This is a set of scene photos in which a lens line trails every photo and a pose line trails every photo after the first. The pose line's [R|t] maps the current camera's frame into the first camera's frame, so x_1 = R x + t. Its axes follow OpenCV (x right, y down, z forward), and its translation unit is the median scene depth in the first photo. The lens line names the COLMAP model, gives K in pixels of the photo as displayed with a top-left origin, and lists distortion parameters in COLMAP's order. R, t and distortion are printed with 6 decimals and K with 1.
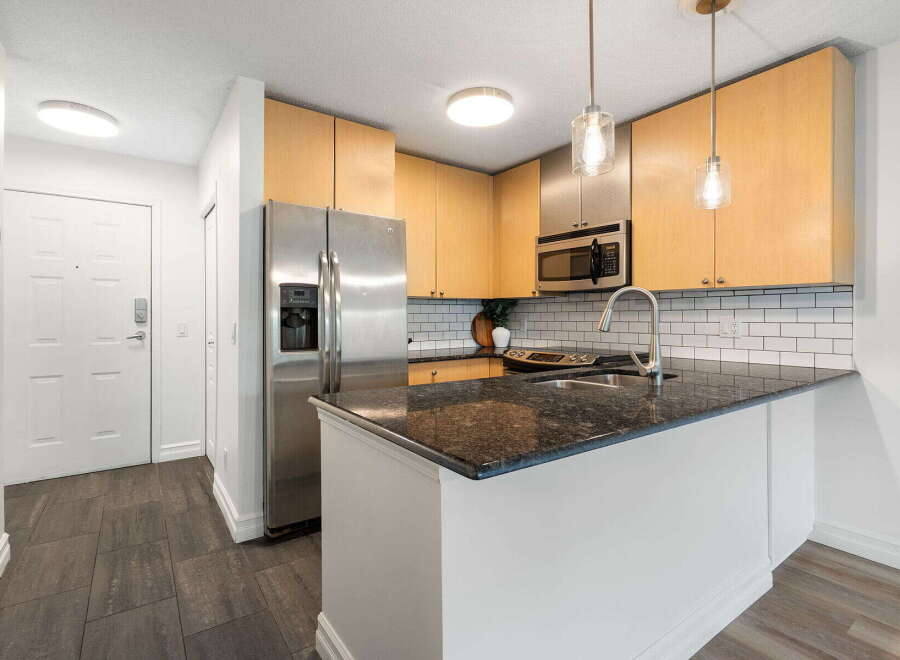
lens RADIAL K [[449.6, 0, 448.5], [0, 449.6, 330.4], [0, 0, 1]] dist [-0.035077, 0.007997]
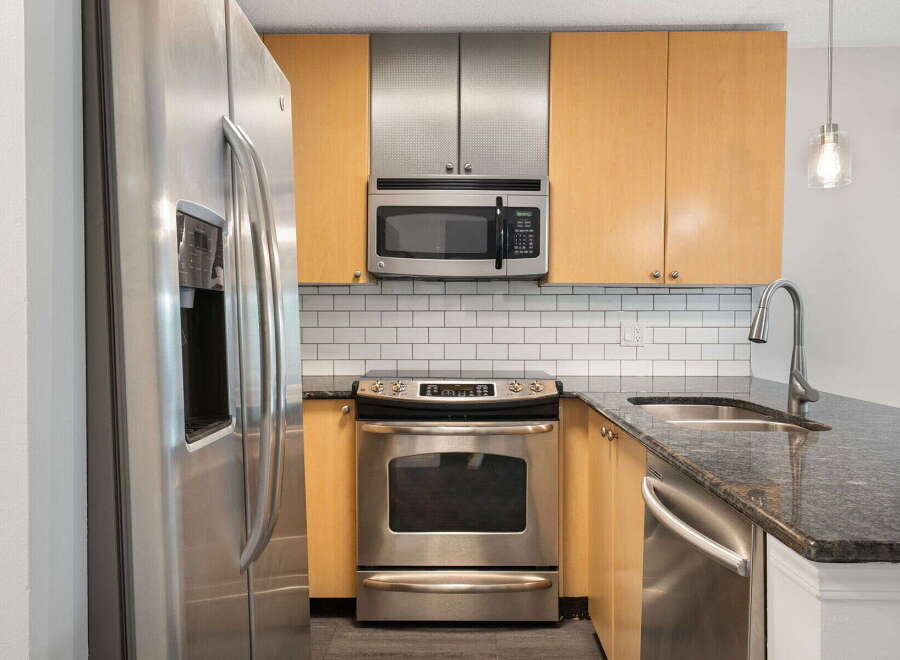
lens RADIAL K [[662.1, 0, 450.7], [0, 662.1, 327.2], [0, 0, 1]] dist [-0.001111, -0.002780]
pose [[0.592128, -0.006643, 0.805816, -0.468640], [0.020026, 0.999778, -0.006473, -0.015094], [-0.805595, 0.019971, 0.592130, 0.500389]]
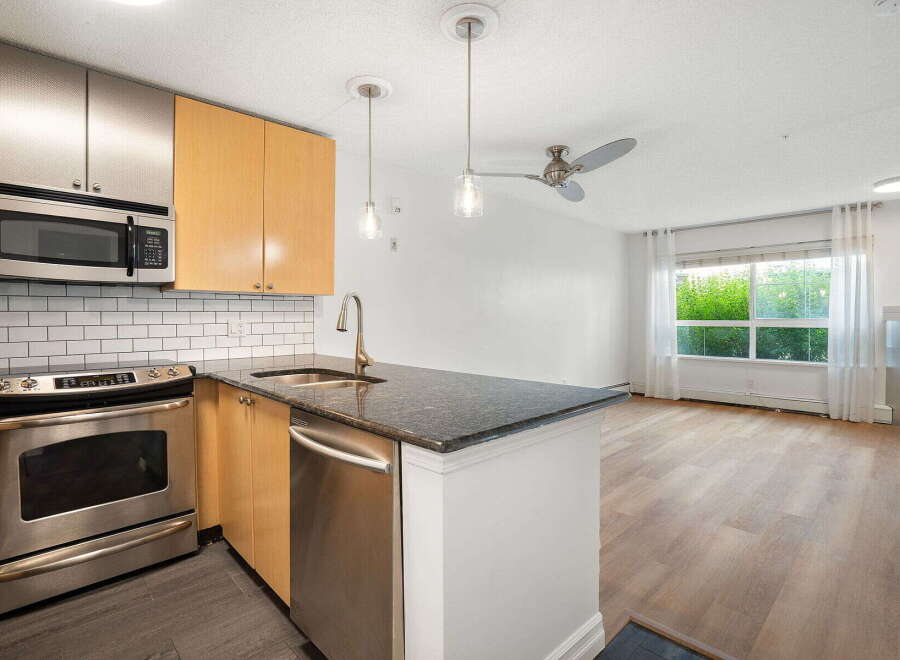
lens RADIAL K [[449.6, 0, 432.9], [0, 449.6, 322.3], [0, 0, 1]] dist [-0.035077, 0.007997]
pose [[-0.127265, -0.009629, 0.991822, -0.482621], [0.034279, 0.999313, 0.014100, -0.017486], [-0.991276, 0.035793, -0.126848, 0.588302]]
